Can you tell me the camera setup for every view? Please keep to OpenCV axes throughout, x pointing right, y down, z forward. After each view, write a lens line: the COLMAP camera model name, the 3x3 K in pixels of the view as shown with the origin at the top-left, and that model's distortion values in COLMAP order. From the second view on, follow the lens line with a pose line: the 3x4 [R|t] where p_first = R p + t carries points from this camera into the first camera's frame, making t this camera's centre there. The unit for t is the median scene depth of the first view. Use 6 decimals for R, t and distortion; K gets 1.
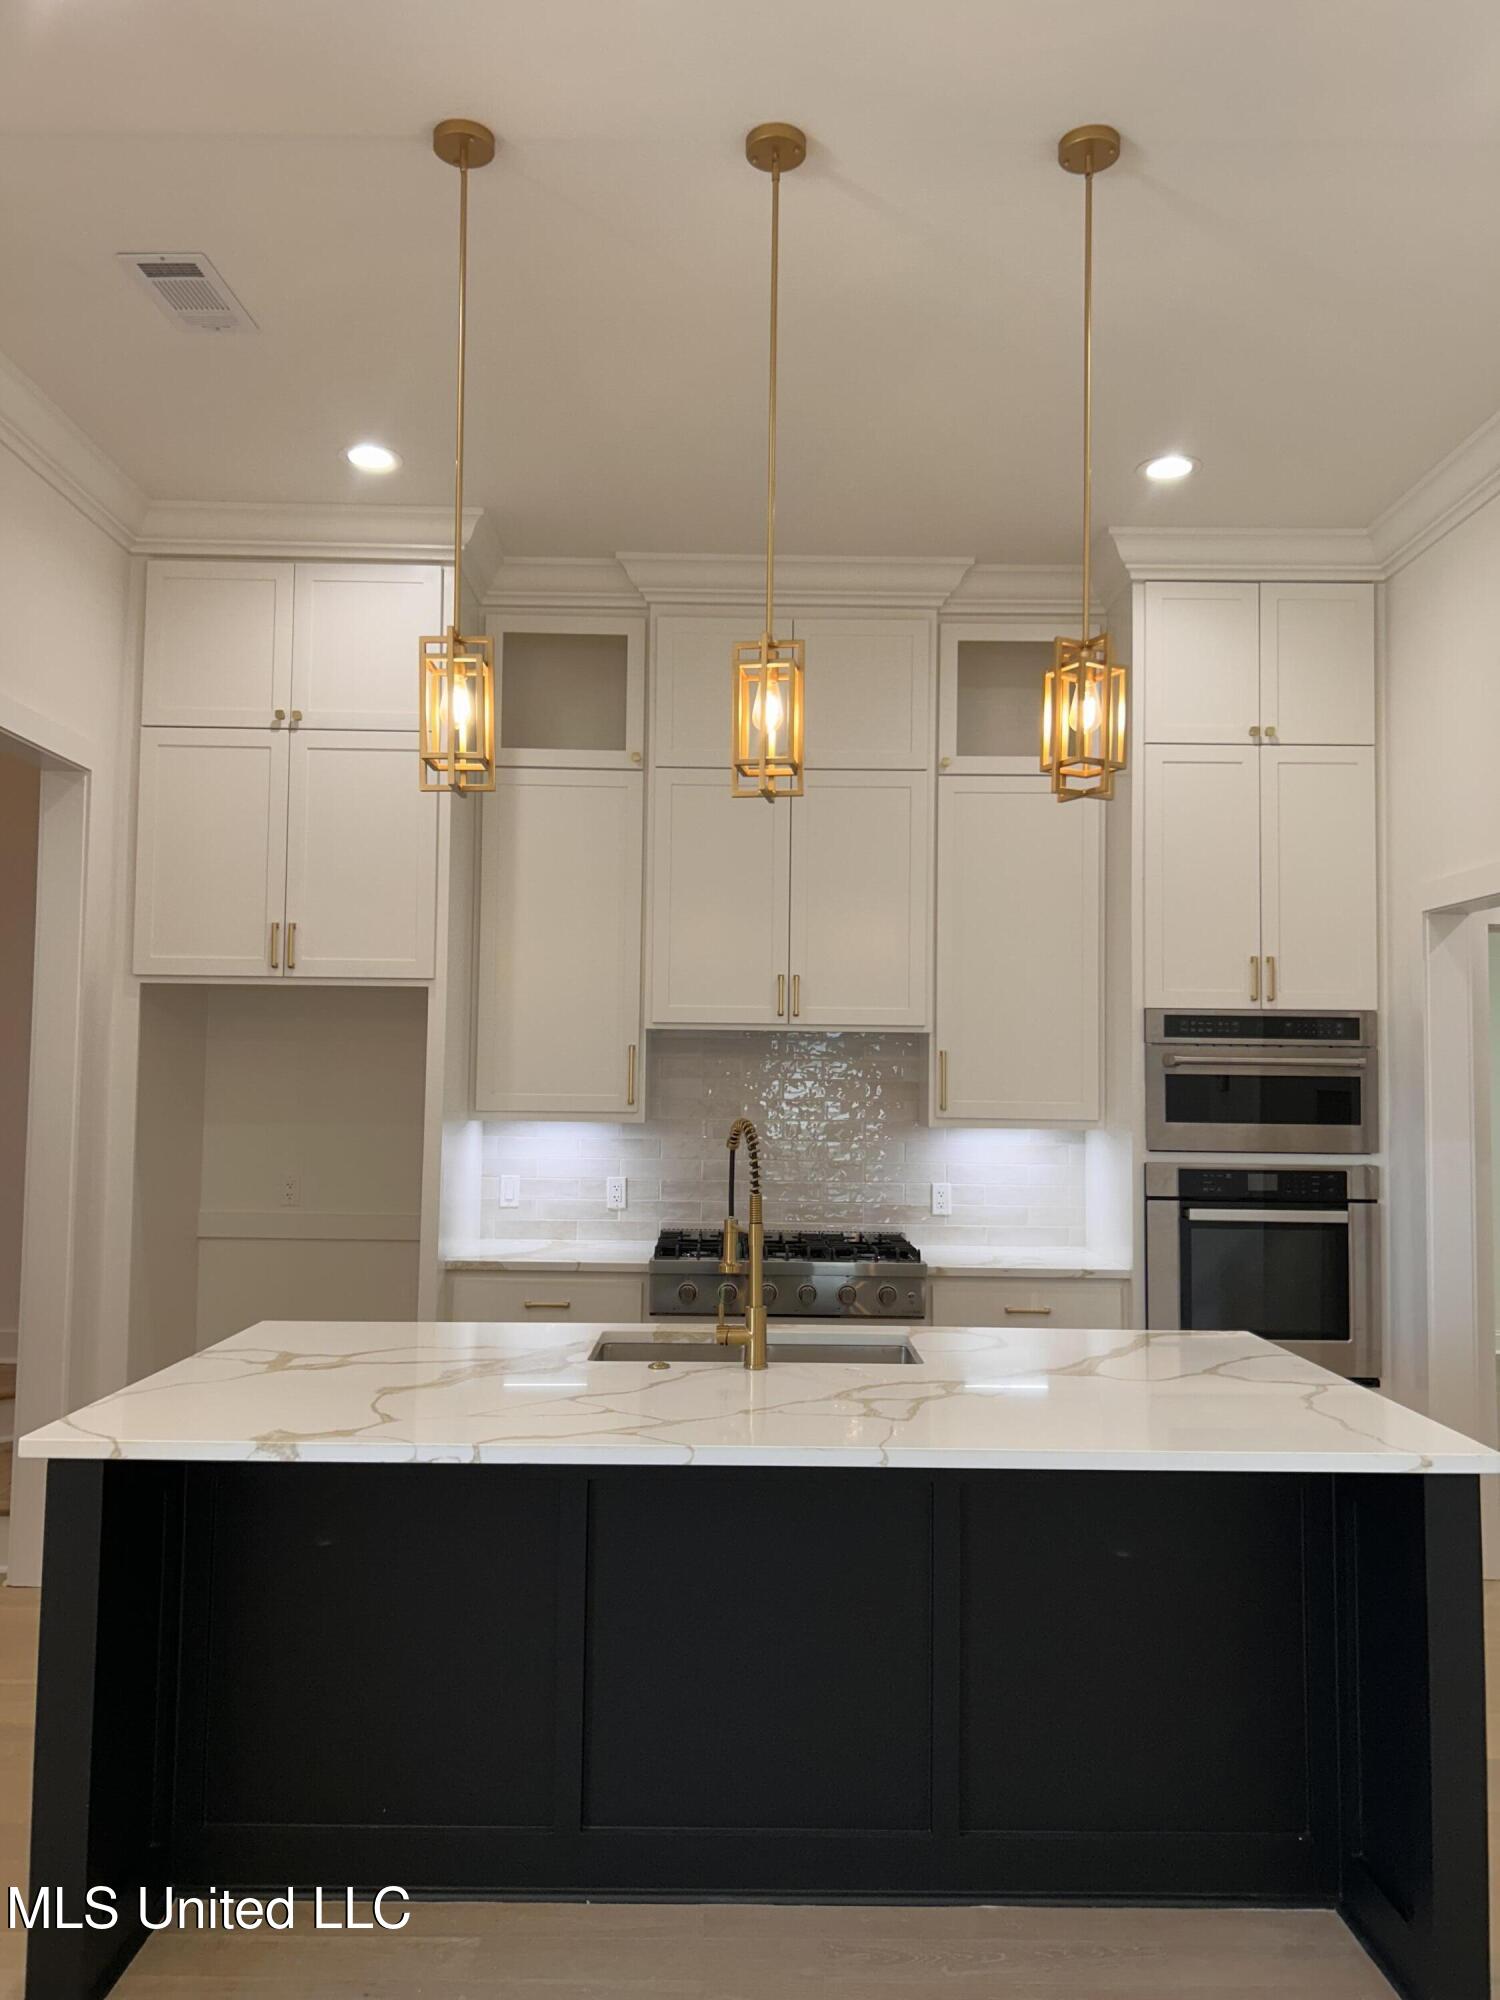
lens RADIAL K [[1502.4, 0, 750.7], [0, 1502.4, 995.5], [0, 0, 1]] dist [0.091211, -0.156221]
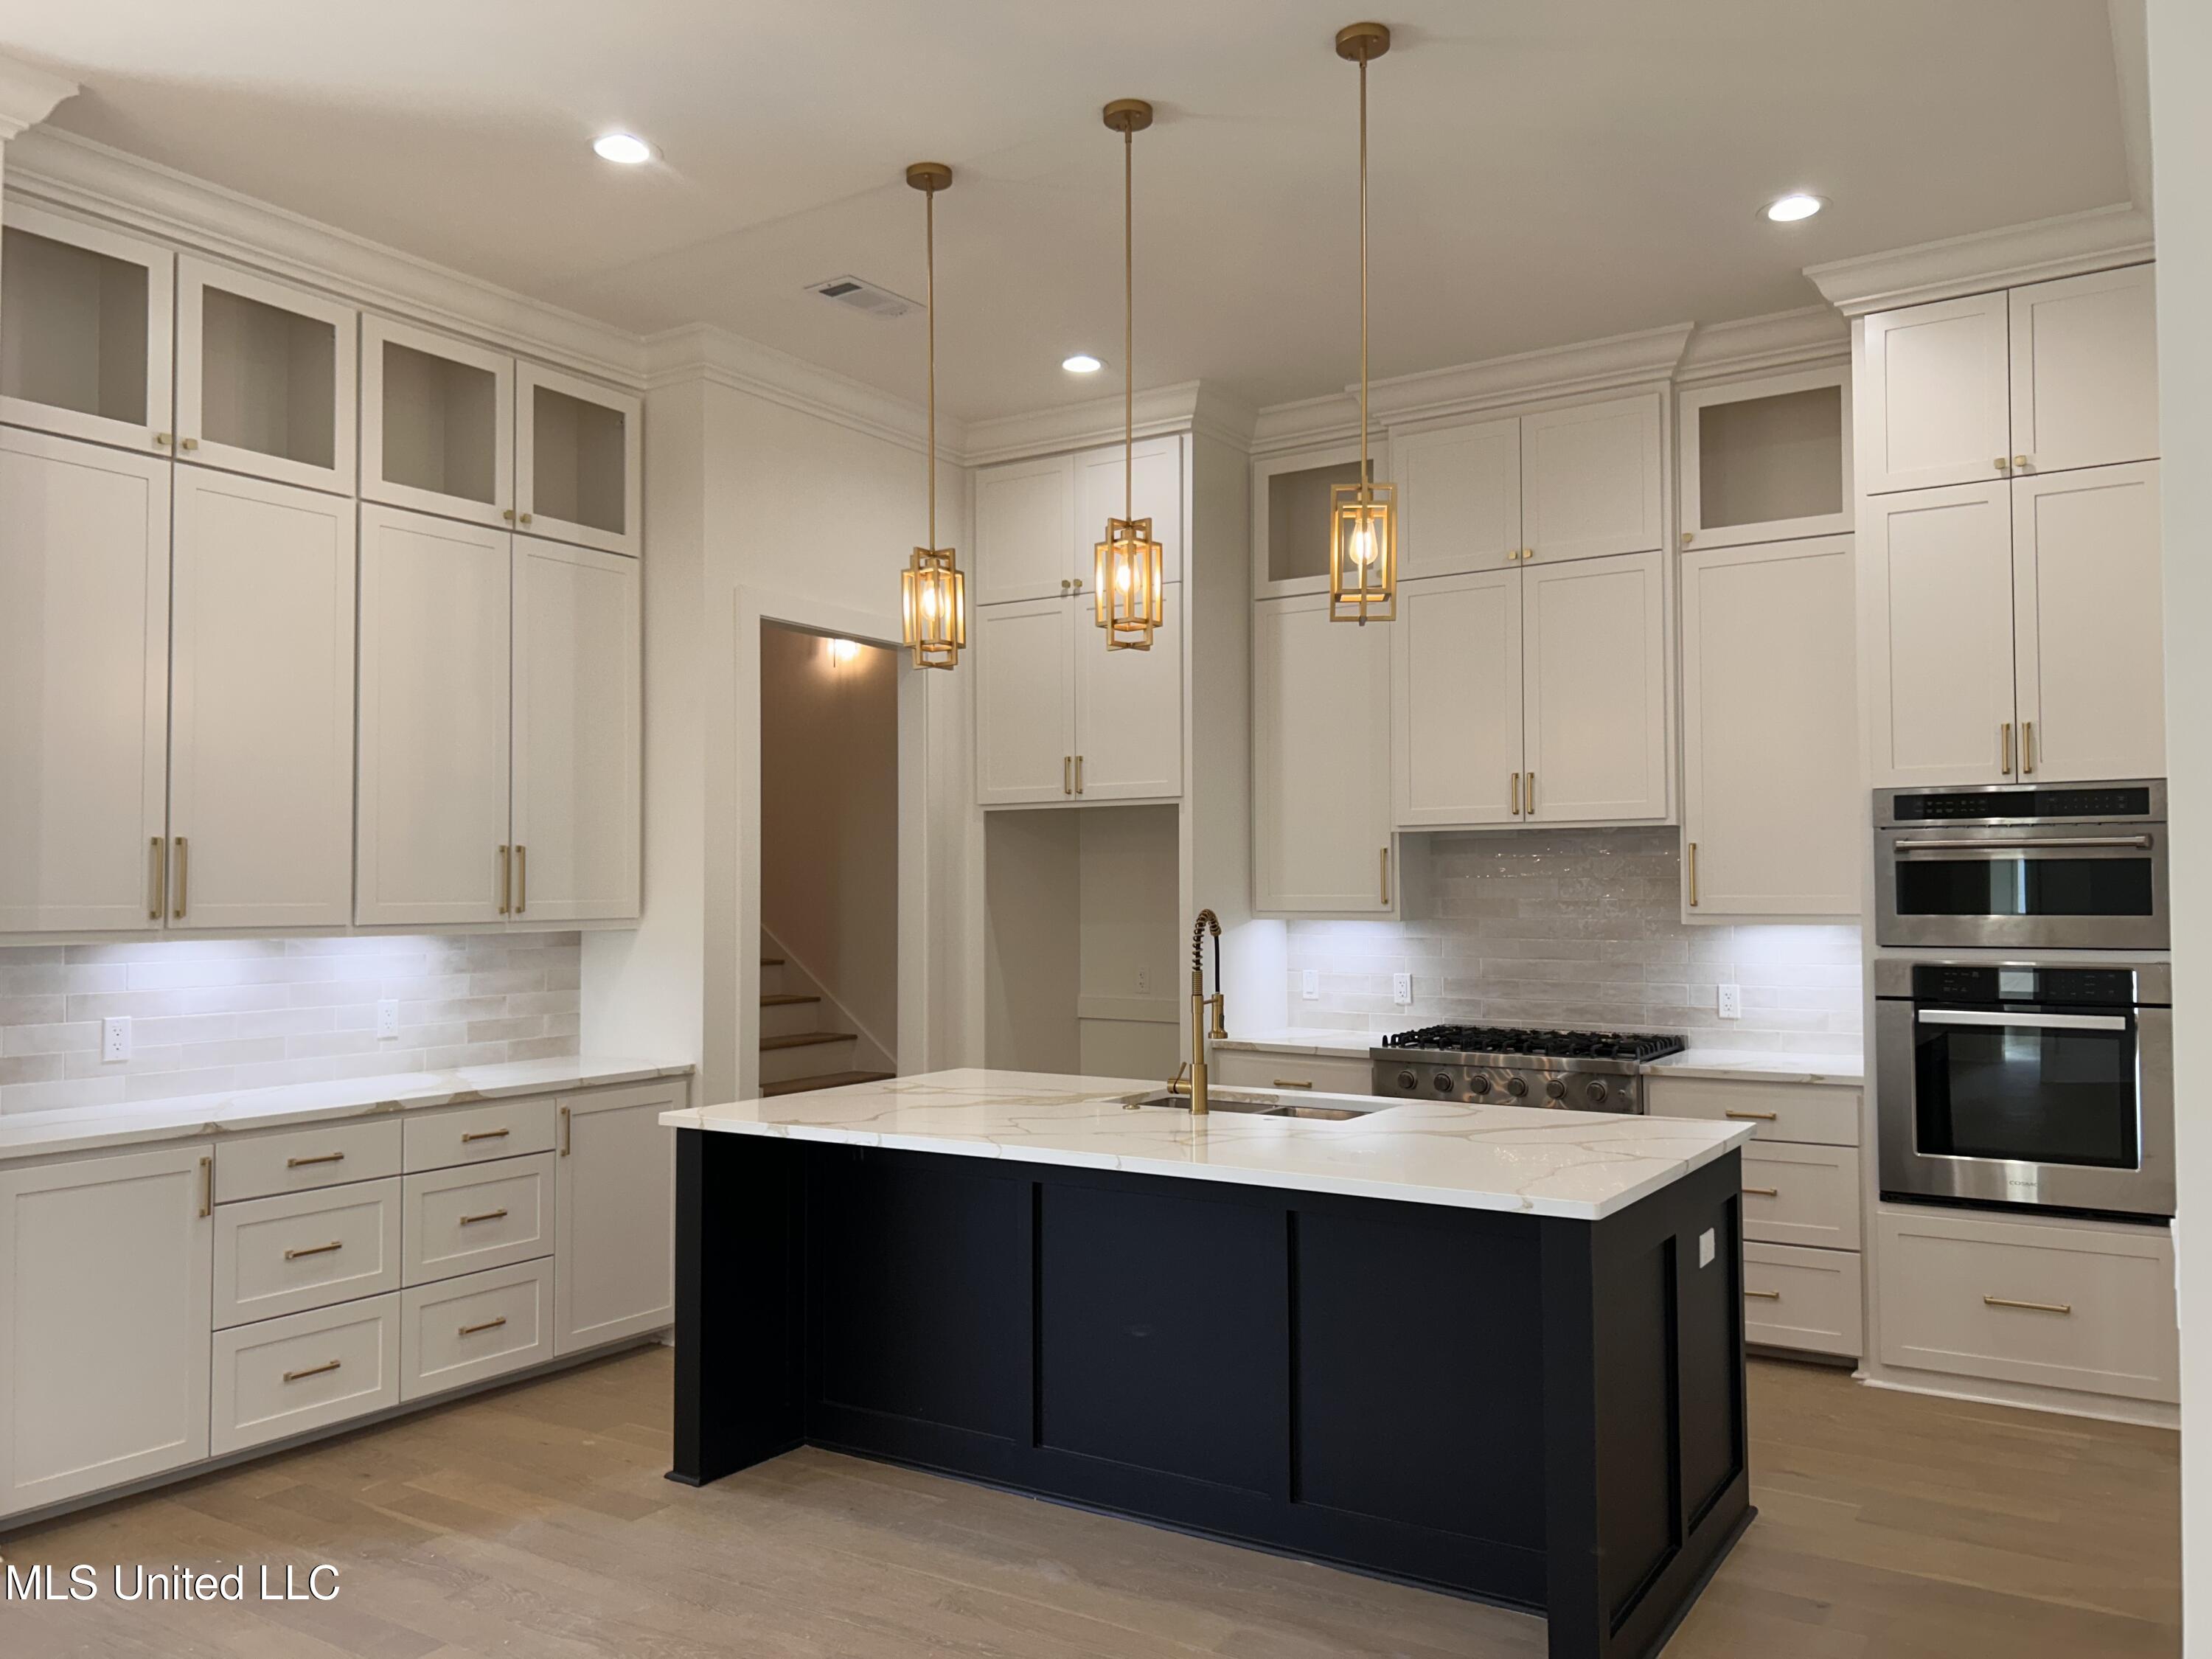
lens RADIAL K [[1670.7, 0, 1106.7], [0, 1670.7, 842.4], [0, 0, 1]] dist [0.031118, -0.033576]
pose [[0.833082, -0.033737, -0.552119, 0.433190], [0.047512, 0.998814, 0.010658, 0.007677], [0.551105, -0.035111, 0.833697, -0.092387]]
